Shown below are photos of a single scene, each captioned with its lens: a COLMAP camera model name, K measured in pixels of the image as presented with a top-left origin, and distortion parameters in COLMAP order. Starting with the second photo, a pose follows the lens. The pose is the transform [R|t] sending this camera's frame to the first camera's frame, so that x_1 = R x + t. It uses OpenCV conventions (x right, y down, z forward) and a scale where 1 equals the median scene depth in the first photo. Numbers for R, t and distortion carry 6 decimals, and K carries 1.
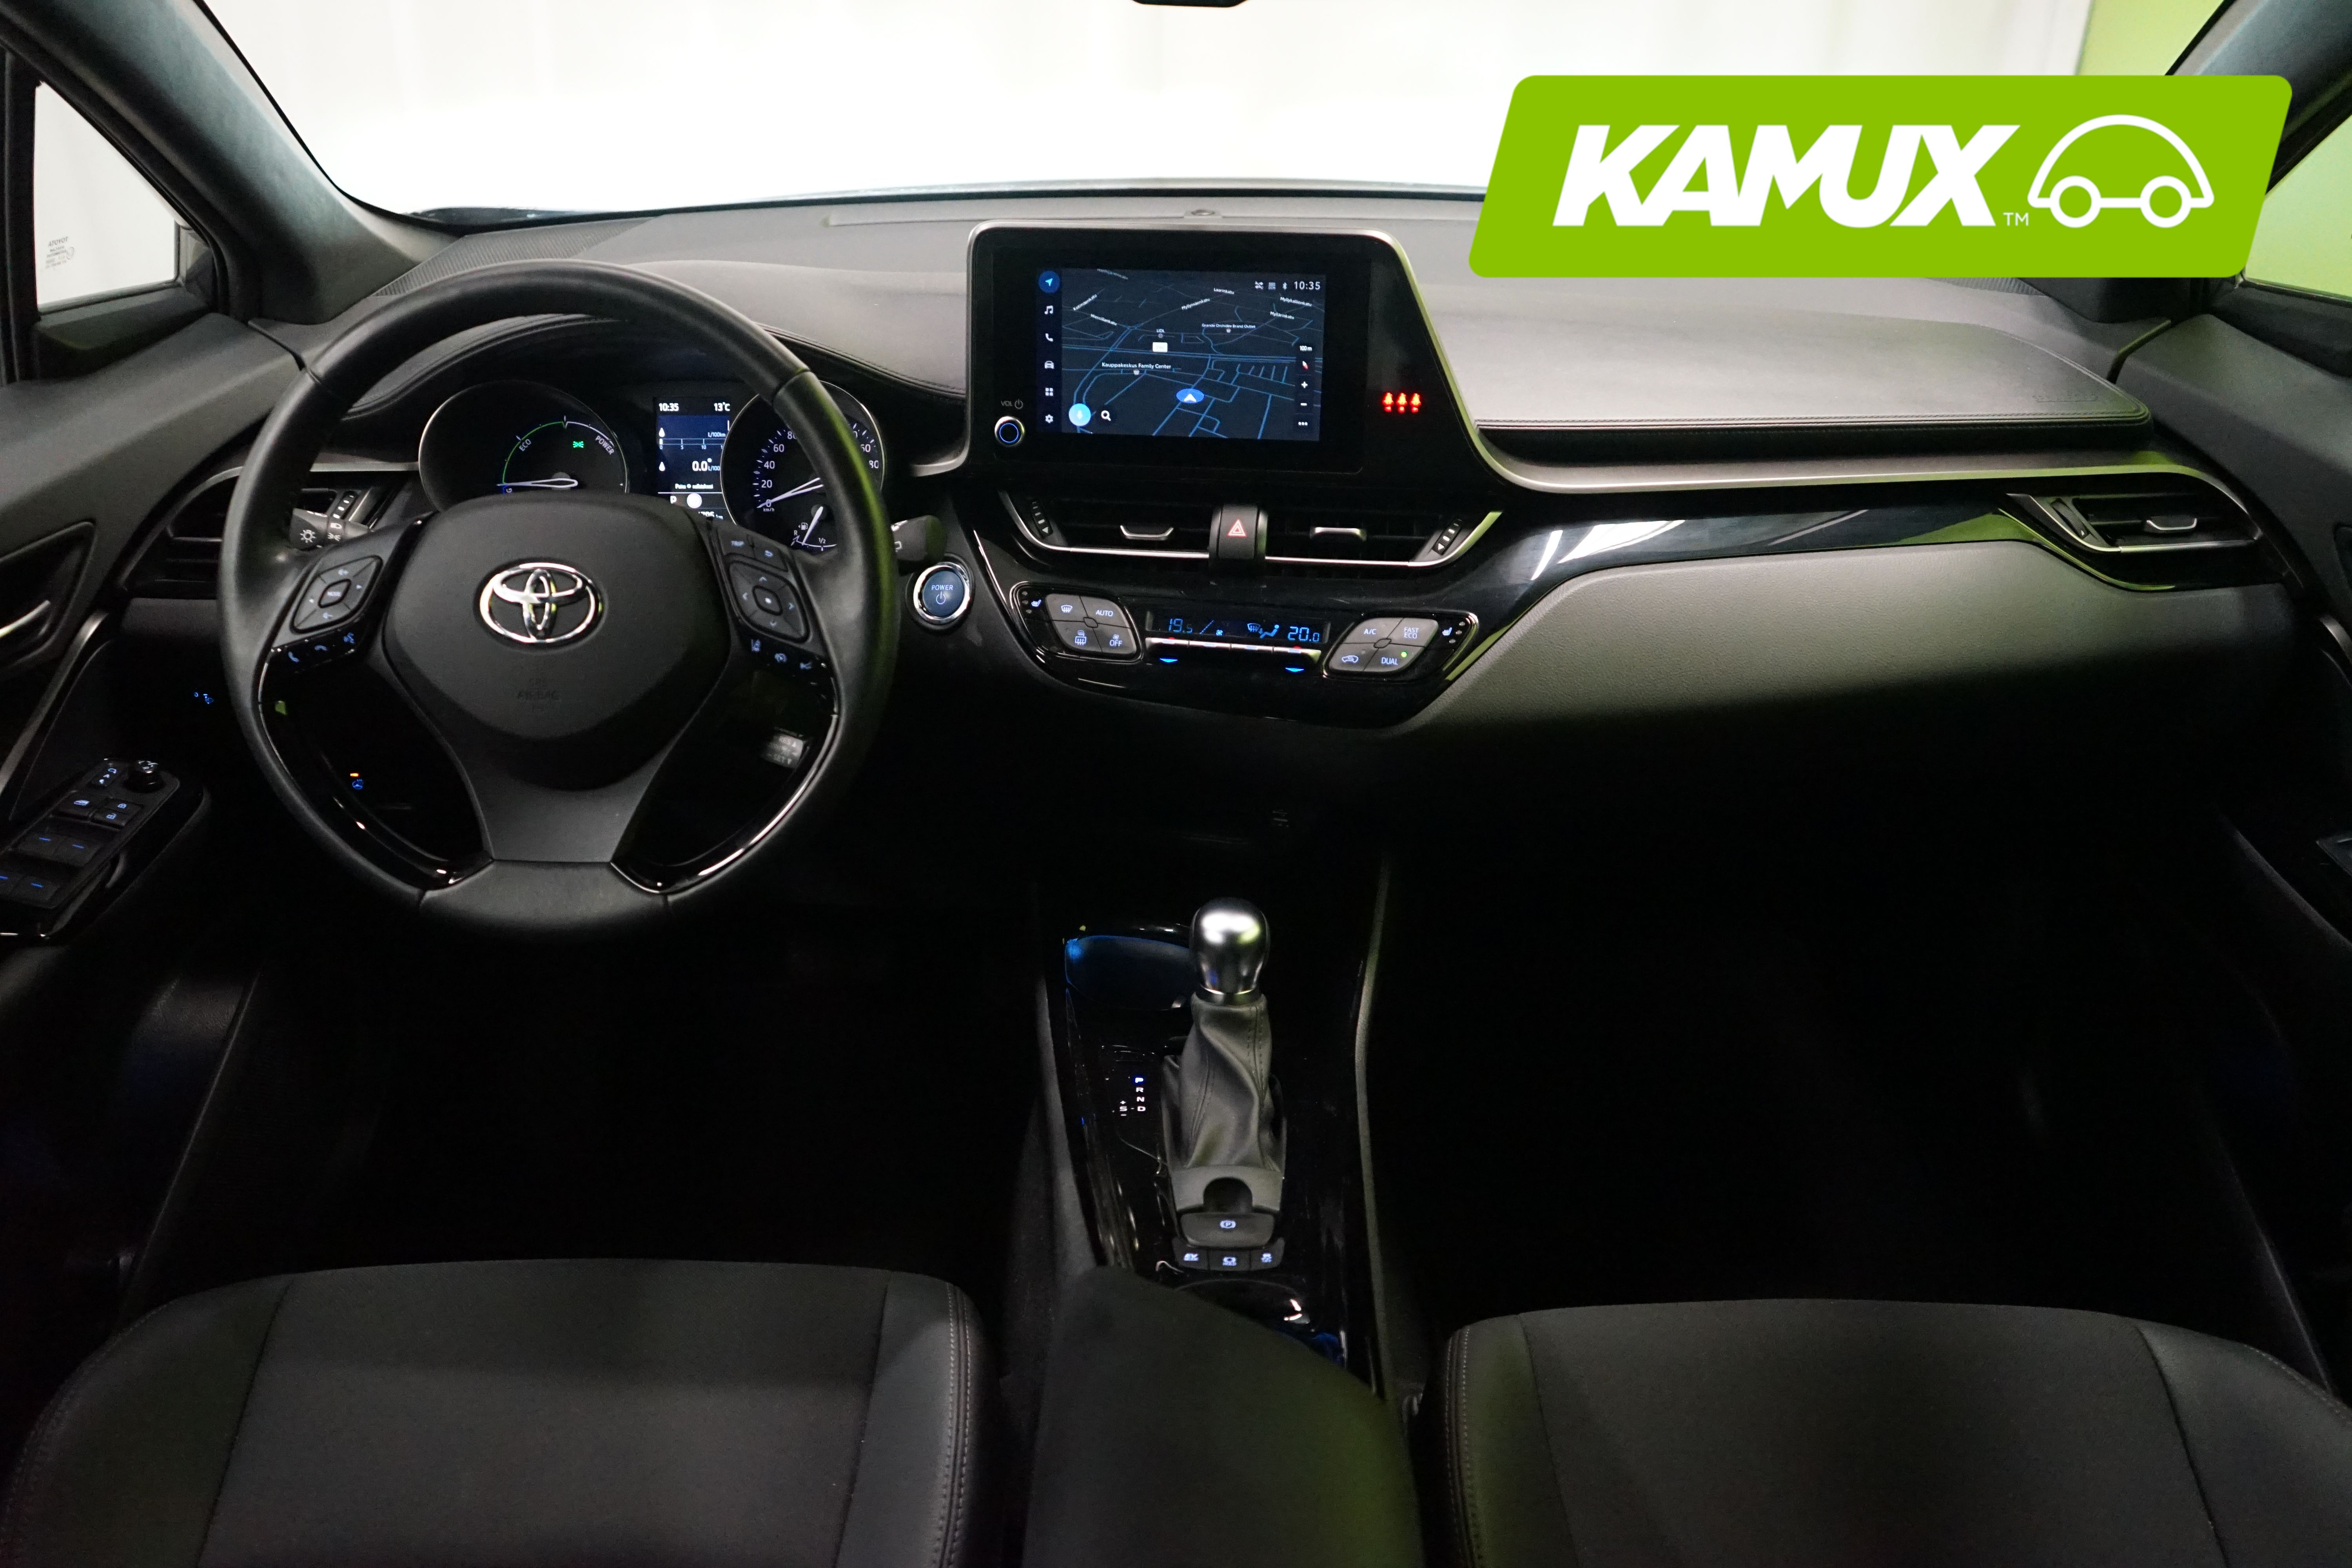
lens RADIAL K [[1890.1, 0, 1178.2], [0, 1890.1, 778.1], [0, 0, 1]] dist [0.014783, 0.003203]
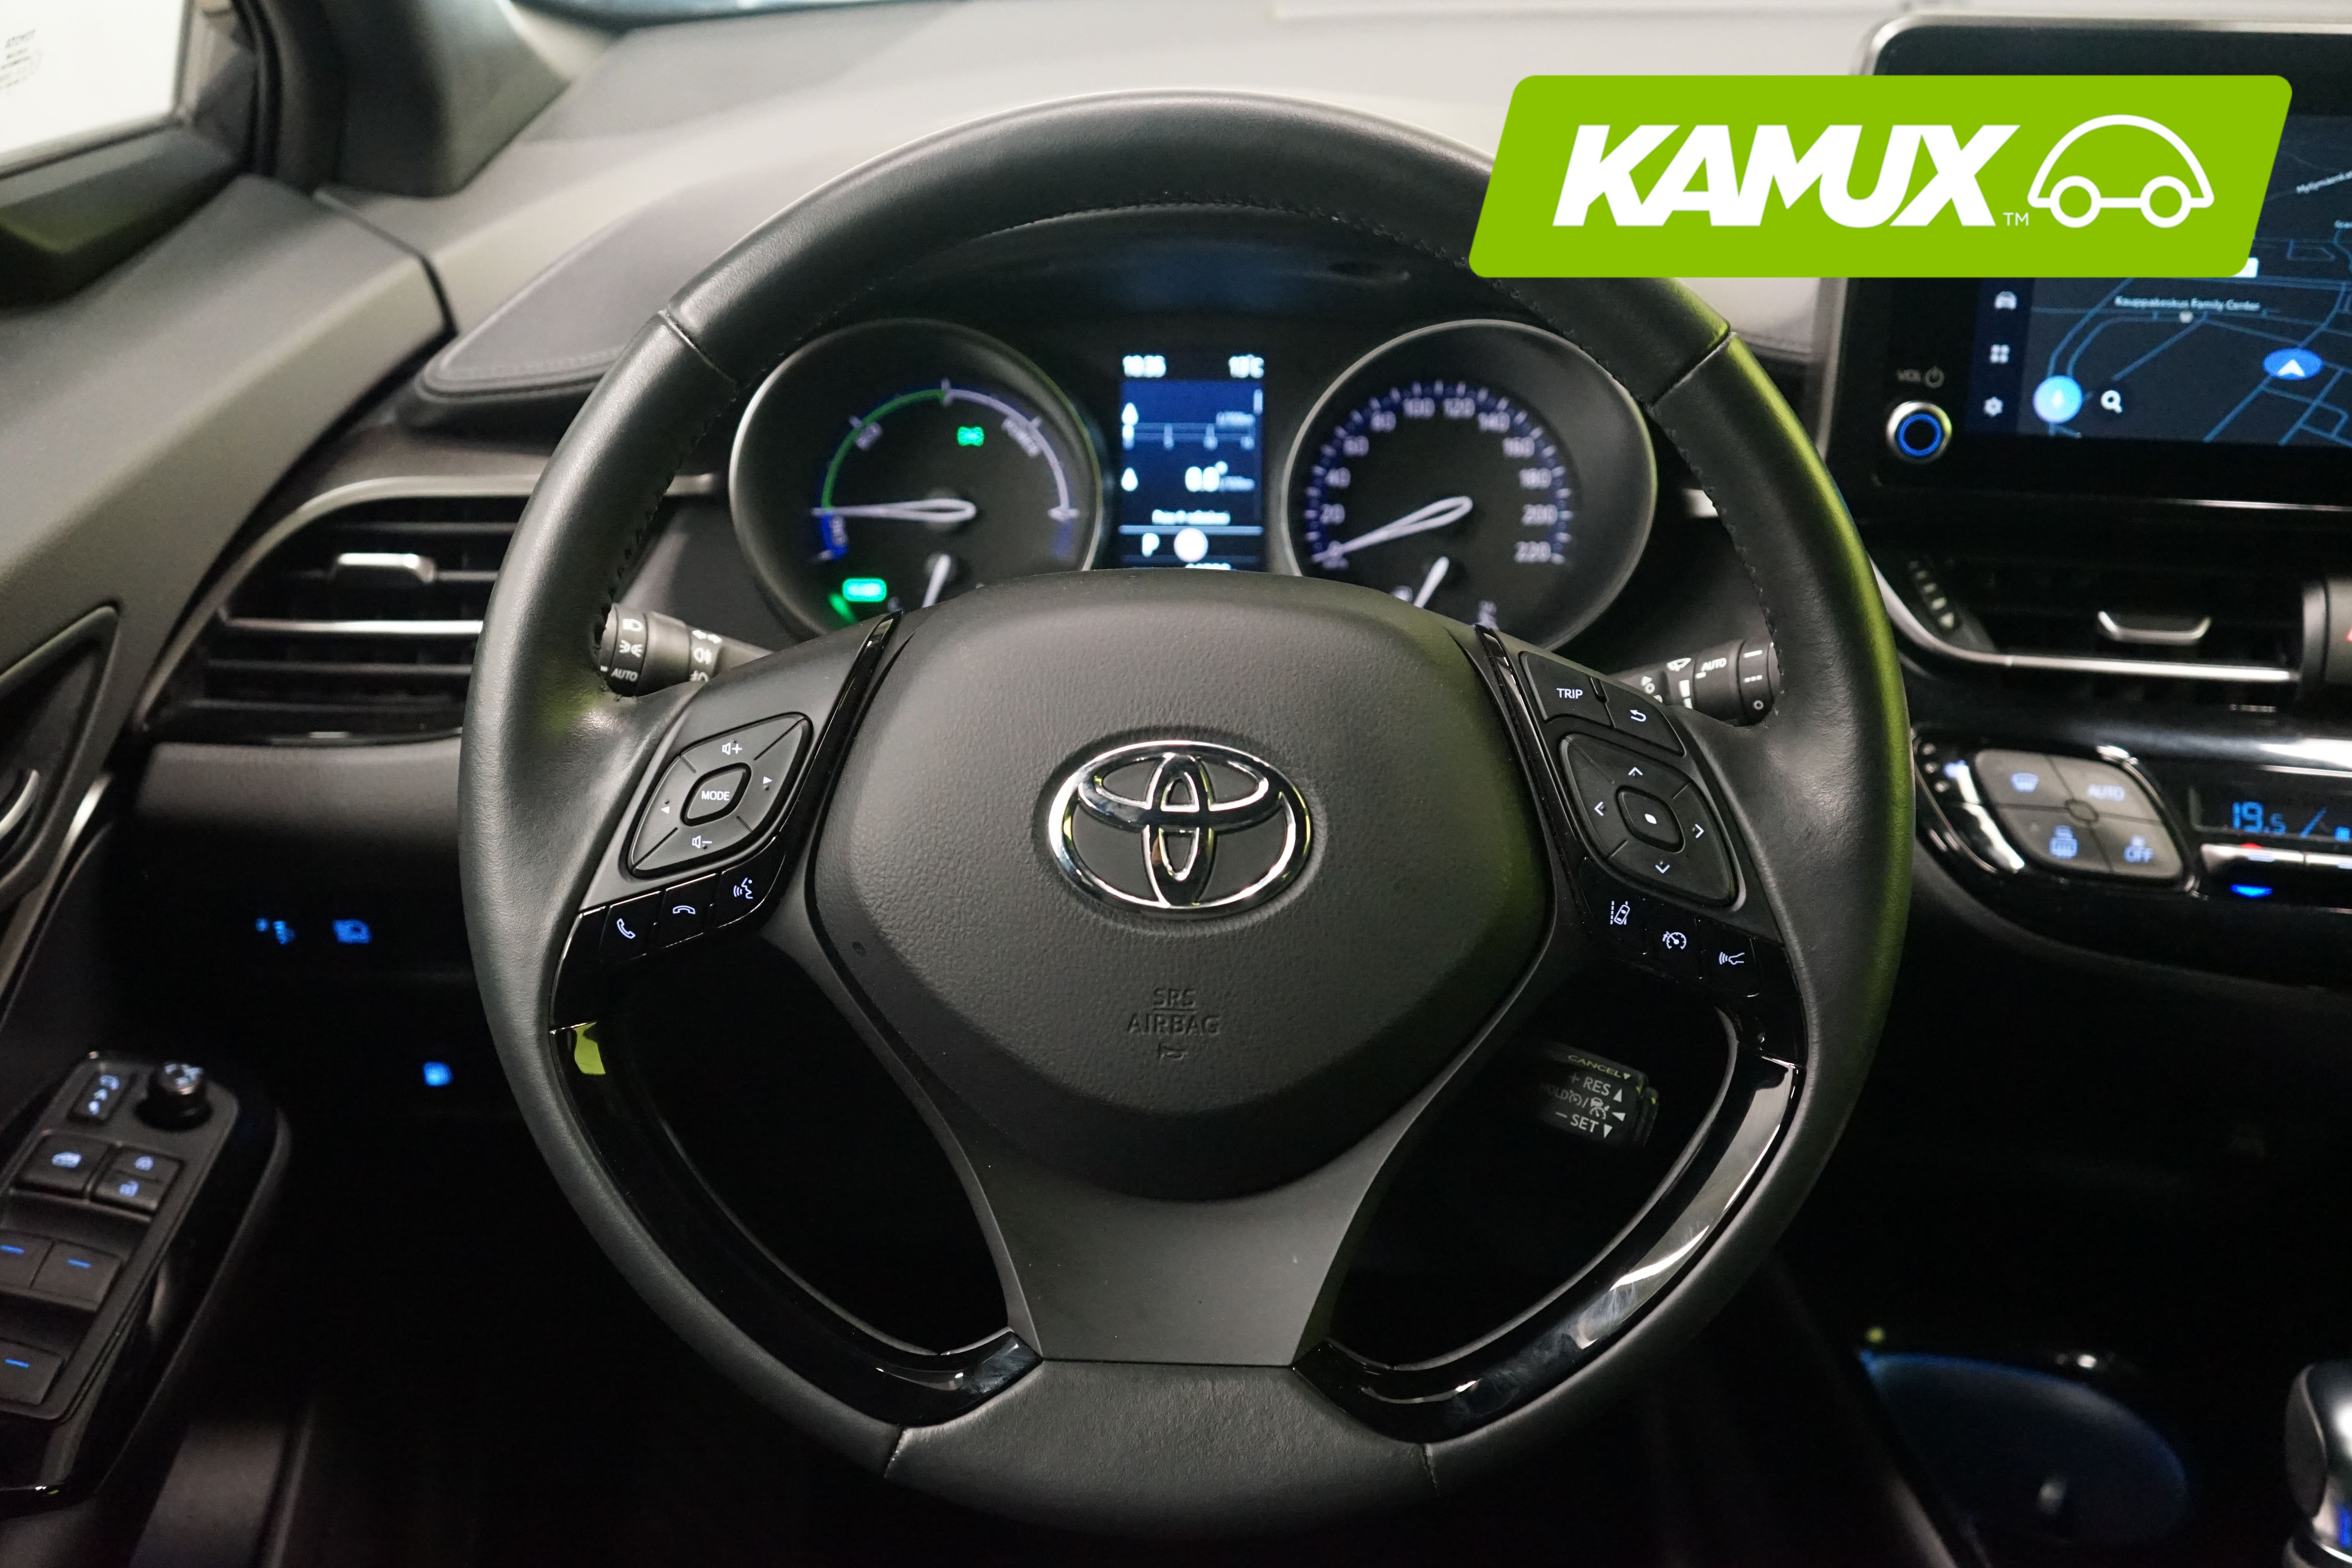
lens RADIAL K [[2590.1, 0, 1174.7], [0, 2590.1, 786.9], [0, 0, 1]] dist [0.021062, 0.000000]
pose [[0.999849, 0.006109, 0.016279, -0.298547], [-0.006095, 0.999981, -0.000894, -0.086763], [-0.016285, 0.000795, 0.999867, 0.311866]]
